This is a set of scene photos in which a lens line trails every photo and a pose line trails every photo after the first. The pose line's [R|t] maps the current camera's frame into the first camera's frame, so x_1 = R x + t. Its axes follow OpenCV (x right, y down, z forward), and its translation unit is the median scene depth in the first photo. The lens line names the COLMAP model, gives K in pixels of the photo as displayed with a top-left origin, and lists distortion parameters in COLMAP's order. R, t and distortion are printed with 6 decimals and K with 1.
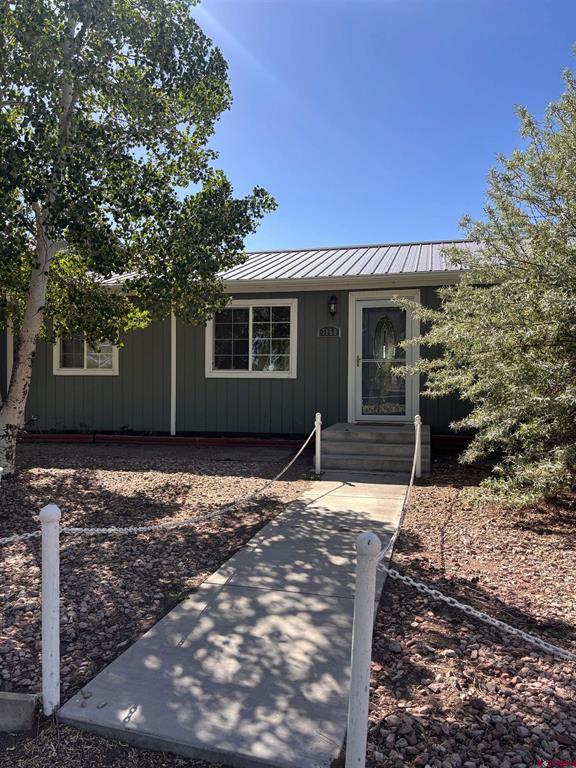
lens RADIAL K [[581.6, 0, 288.0], [0, 581.6, 384.2], [0, 0, 1]] dist [0.054194, -0.000183]
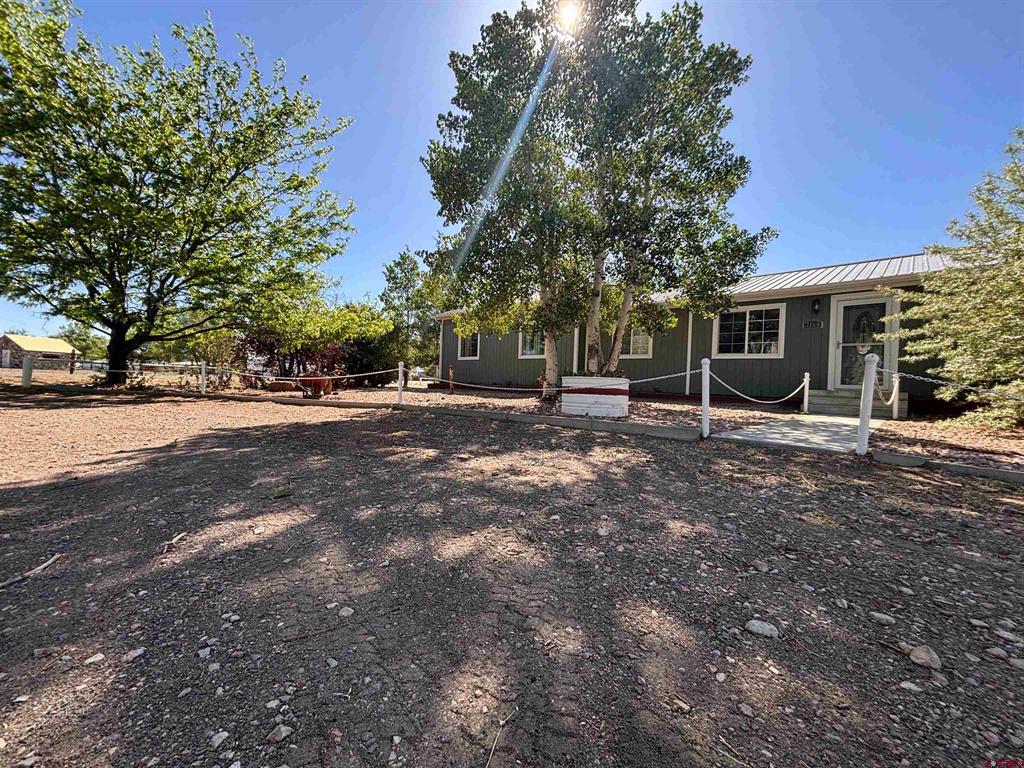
lens RADIAL K [[410.1, 0, 510.0], [0, 410.1, 382.9], [0, 0, 1]] dist [-0.002921, -0.000030]
pose [[0.861431, 0.028357, -0.507082, -0.060701], [-0.035648, 0.999353, -0.004674, 0.091579], [0.506622, 0.022103, 0.861885, -0.243502]]
